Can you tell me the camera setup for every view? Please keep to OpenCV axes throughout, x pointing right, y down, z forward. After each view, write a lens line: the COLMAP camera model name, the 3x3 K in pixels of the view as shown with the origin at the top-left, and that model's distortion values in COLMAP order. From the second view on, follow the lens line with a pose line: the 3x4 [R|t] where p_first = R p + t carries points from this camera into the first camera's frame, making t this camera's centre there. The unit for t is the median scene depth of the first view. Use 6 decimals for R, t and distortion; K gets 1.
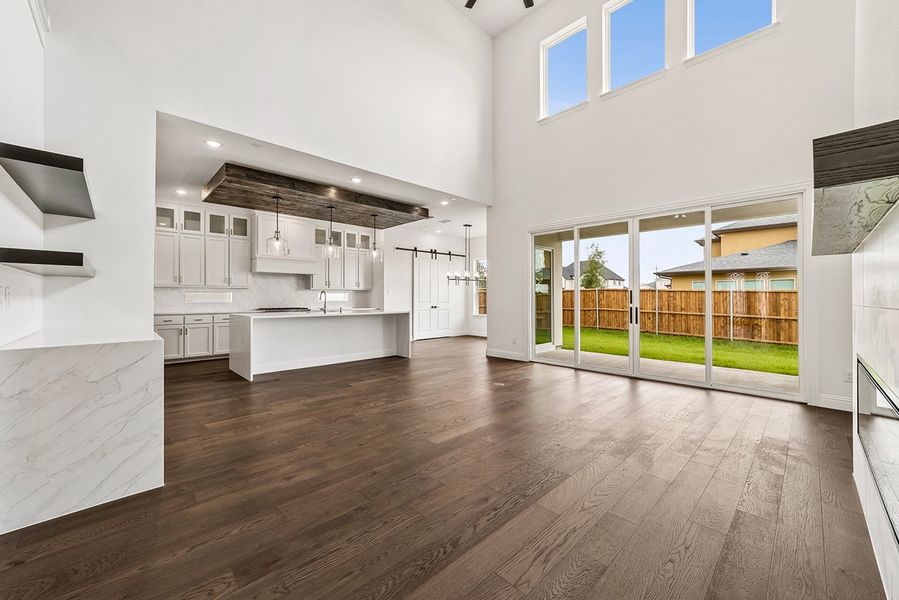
lens RADIAL K [[348.5, 0, 451.0], [0, 348.5, 300.2], [0, 0, 1]] dist [-0.013155, 0.006516]
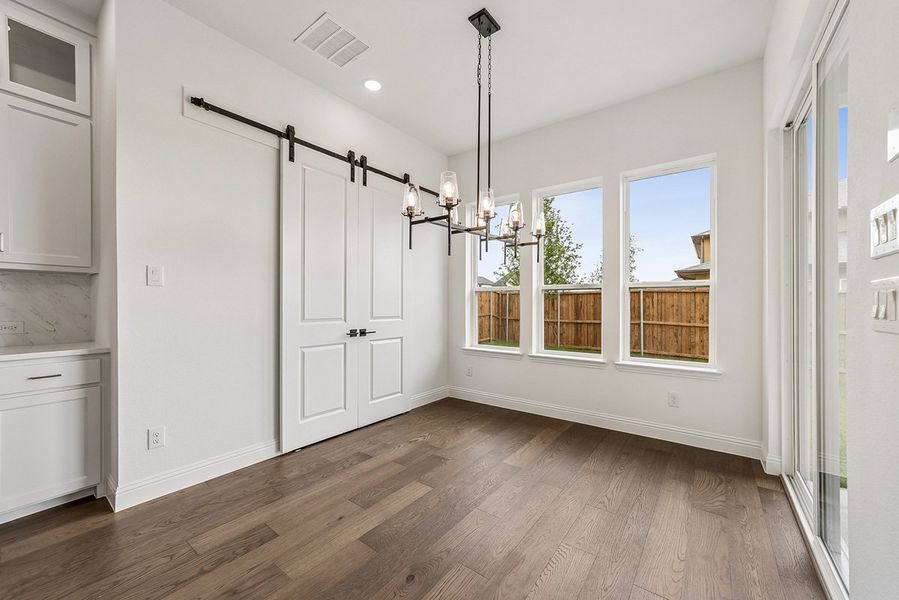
lens RADIAL K [[348.5, 0, 449.5], [0, 348.5, 304.2], [0, 0, 1]] dist [-0.013155, 0.006516]
pose [[0.987399, 0.000656, 0.158247, -0.022425], [0.000215, 0.999985, -0.005486, -0.006821], [-0.158248, 0.005451, 0.987384, 0.908176]]
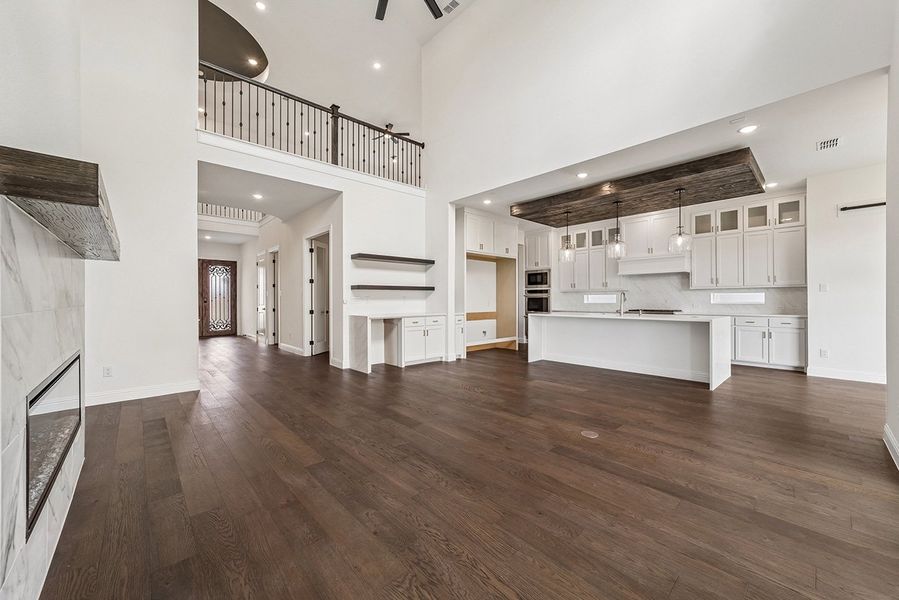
lens RADIAL K [[348.5, 0, 451.9], [0, 348.5, 296.8], [0, 0, 1]] dist [-0.013155, 0.006516]
pose [[-0.011911, -0.008052, -0.999897, 0.497025], [-0.005201, 0.999955, -0.007991, -0.003263], [0.999916, 0.005105, -0.011952, 0.480244]]
